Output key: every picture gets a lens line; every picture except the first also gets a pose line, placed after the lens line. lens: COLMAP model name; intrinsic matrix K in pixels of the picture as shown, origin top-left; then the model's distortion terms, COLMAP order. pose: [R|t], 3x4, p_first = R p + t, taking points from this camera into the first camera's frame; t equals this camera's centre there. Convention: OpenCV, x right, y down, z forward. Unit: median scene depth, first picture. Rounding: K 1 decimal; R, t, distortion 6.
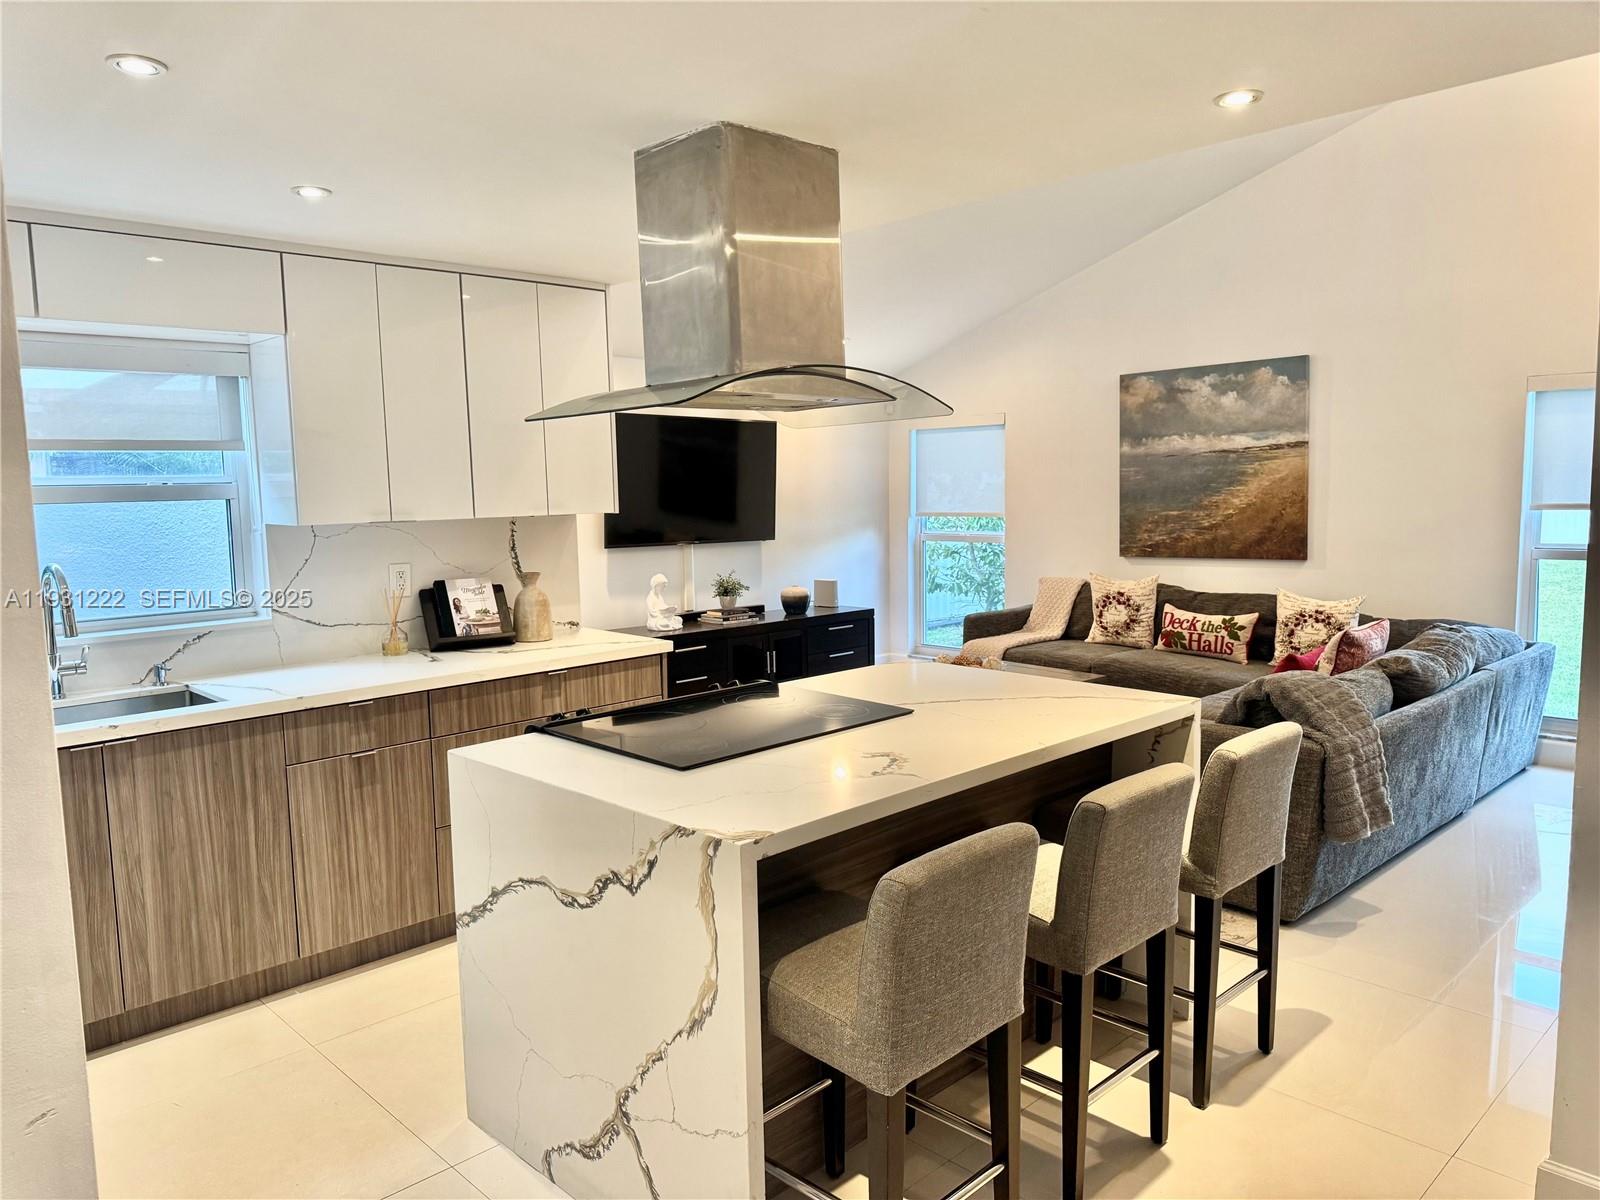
lens RADIAL K [[1118.9, 0, 800.0], [0, 1118.9, 600.0], [0, 0, 1]] dist [0.023828, -0.007882]
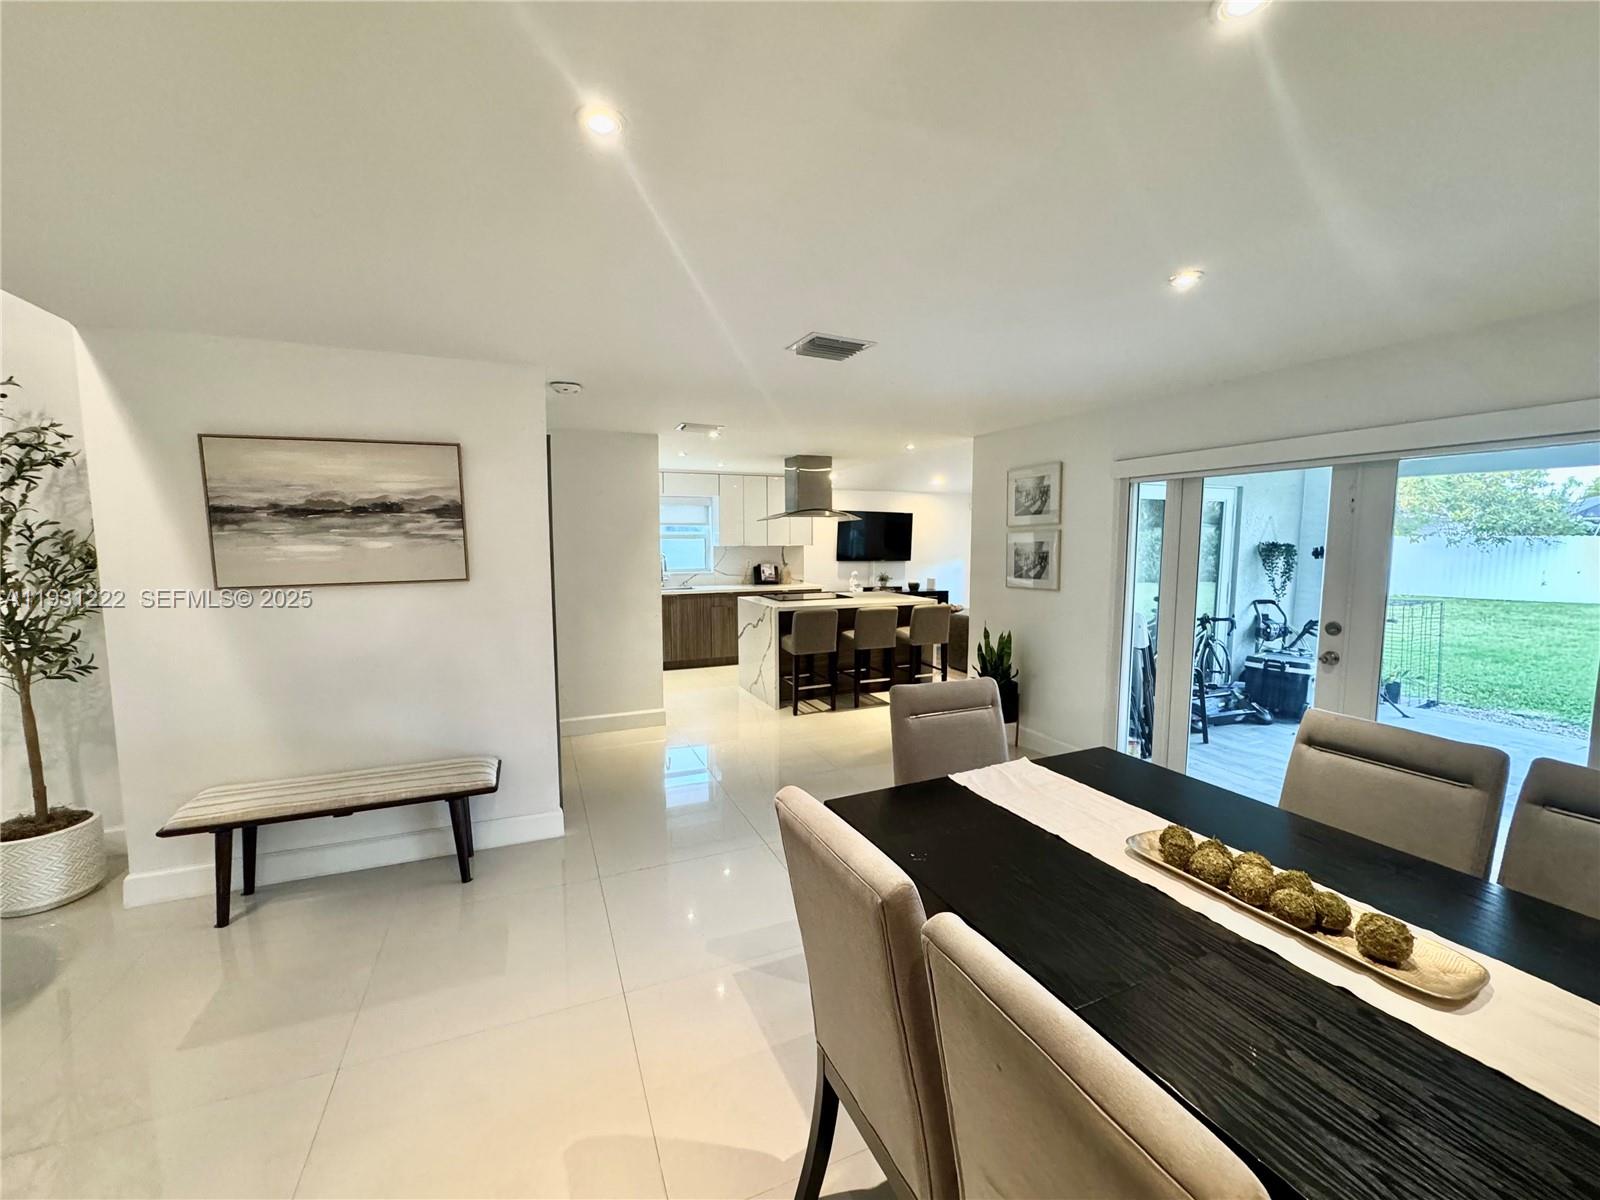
lens RADIAL K [[638.1, 0, 800.0], [0, 638.1, 600.0], [0, 0, 1]] dist [0.000221, 0.000035]
pose [[0.924692, 0.054258, -0.376830, 0.535016], [-0.057778, 0.998328, 0.001965, 0.081247], [0.376307, 0.019956, 0.926280, -0.753744]]
